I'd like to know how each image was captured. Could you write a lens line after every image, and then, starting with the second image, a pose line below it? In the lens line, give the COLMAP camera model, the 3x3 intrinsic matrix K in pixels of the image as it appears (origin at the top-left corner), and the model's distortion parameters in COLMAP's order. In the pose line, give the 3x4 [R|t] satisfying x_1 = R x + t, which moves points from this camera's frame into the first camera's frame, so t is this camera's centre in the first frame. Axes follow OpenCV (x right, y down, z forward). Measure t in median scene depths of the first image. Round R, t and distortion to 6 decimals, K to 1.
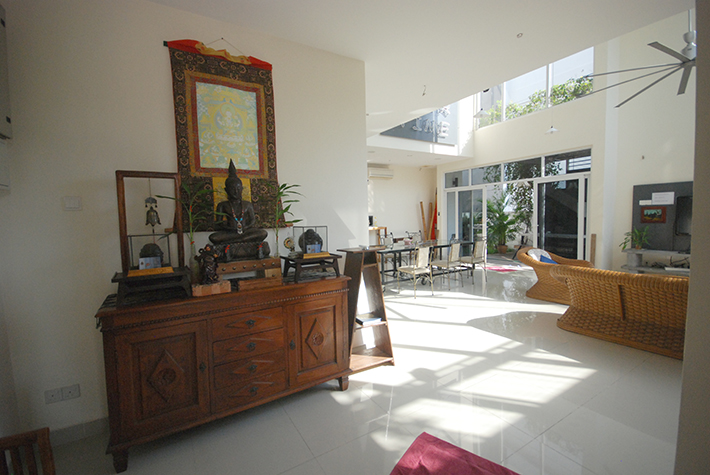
lens RADIAL K [[312.7, 0, 353.1], [0, 312.7, 237.7], [0, 0, 1]] dist [-0.003152, -0.000129]
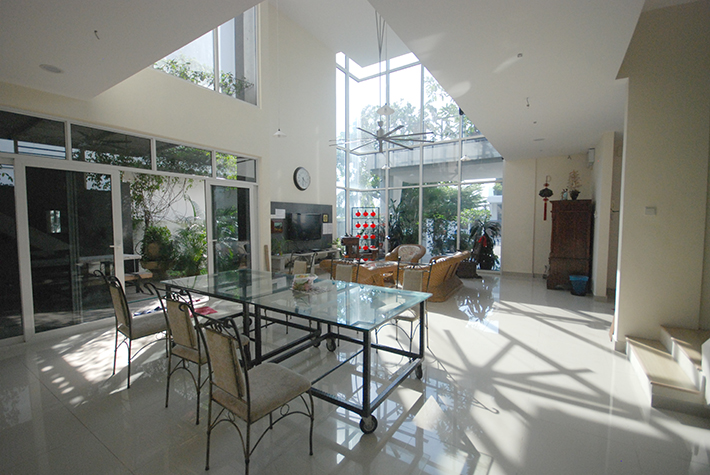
lens RADIAL K [[312.7, 0, 352.5], [0, 312.7, 238.4], [0, 0, 1]] dist [-0.003152, -0.000129]
pose [[-0.414915, -0.024134, 0.909540, -0.313365], [0.071798, 0.995662, 0.059172, -0.079377], [-0.907023, 0.089854, -0.411383, 1.274623]]
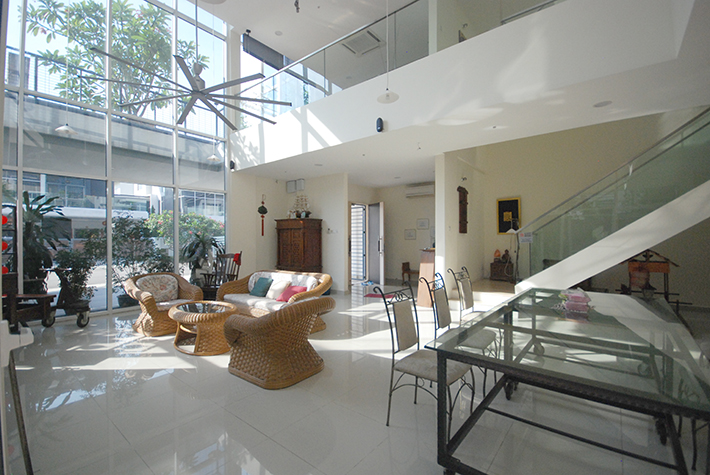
lens RADIAL K [[312.7, 0, 354.8], [0, 312.7, 239.0], [0, 0, 1]] dist [-0.003152, -0.000129]
pose [[-0.943068, 0.027415, -0.331469, 0.601780], [0.004432, 0.997544, 0.069896, -0.100719], [0.332571, 0.064448, -0.940874, 1.432797]]
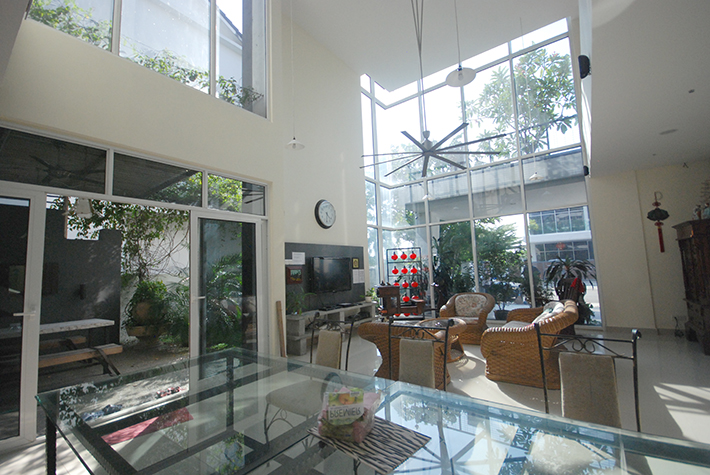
lens RADIAL K [[312.7, 0, 355.9], [0, 312.7, 238.3], [0, 0, 1]] dist [-0.003152, -0.000129]
pose [[-0.362152, 0.137206, 0.921966, 0.002630], [0.110198, 0.988473, -0.103817, -0.065843], [-0.925582, 0.064001, -0.373097, 1.200917]]
